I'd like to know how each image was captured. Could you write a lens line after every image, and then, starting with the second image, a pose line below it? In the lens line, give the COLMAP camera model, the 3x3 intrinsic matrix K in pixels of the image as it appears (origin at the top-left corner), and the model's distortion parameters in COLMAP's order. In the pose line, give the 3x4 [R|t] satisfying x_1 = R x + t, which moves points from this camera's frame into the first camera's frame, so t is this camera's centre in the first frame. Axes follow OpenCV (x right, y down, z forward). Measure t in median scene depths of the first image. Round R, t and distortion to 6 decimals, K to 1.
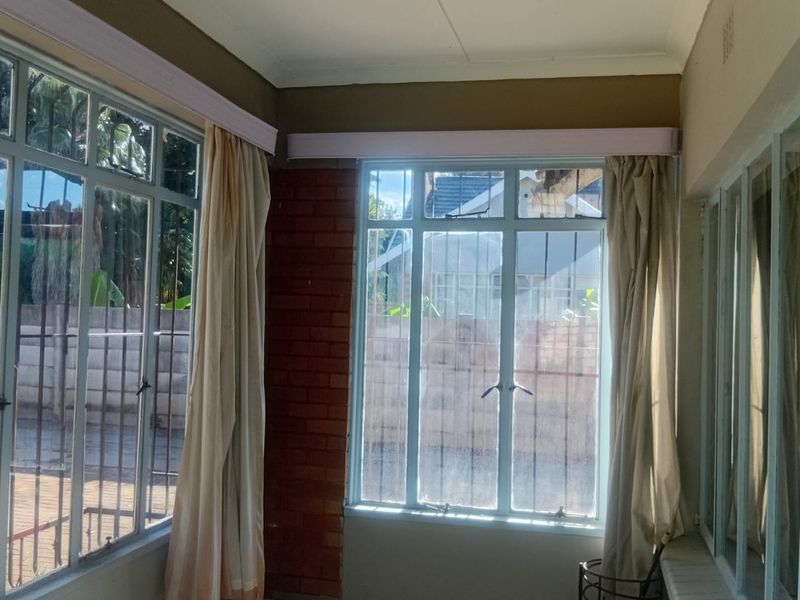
lens RADIAL K [[828.8, 0, 400.0], [0, 828.8, 300.0], [0, 0, 1]] dist [0.190738, -0.419335]
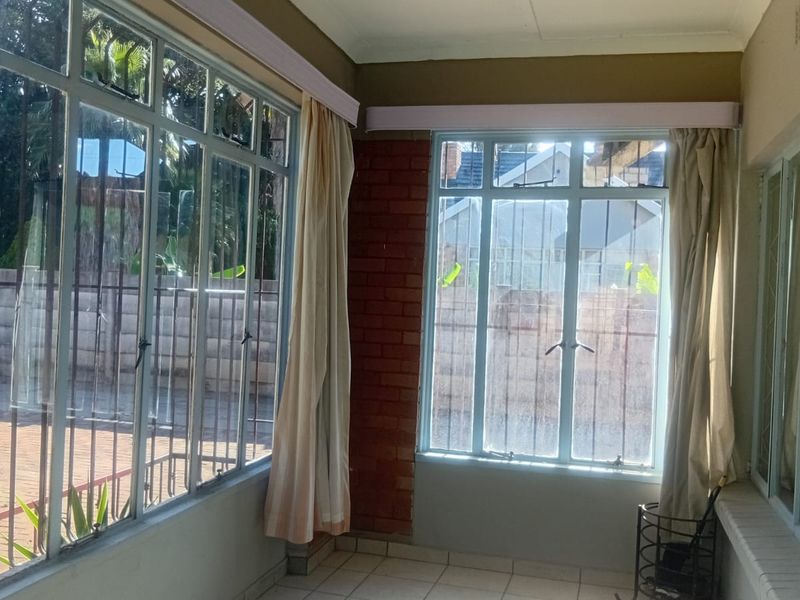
lens RADIAL K [[828.8, 0, 400.0], [0, 828.8, 300.0], [0, 0, 1]] dist [0.190738, -0.419335]
pose [[0.999718, 0.010780, -0.021143, -0.068771], [-0.010177, 0.999544, 0.028424, 0.018220], [0.021439, -0.028201, 0.999372, -0.079030]]
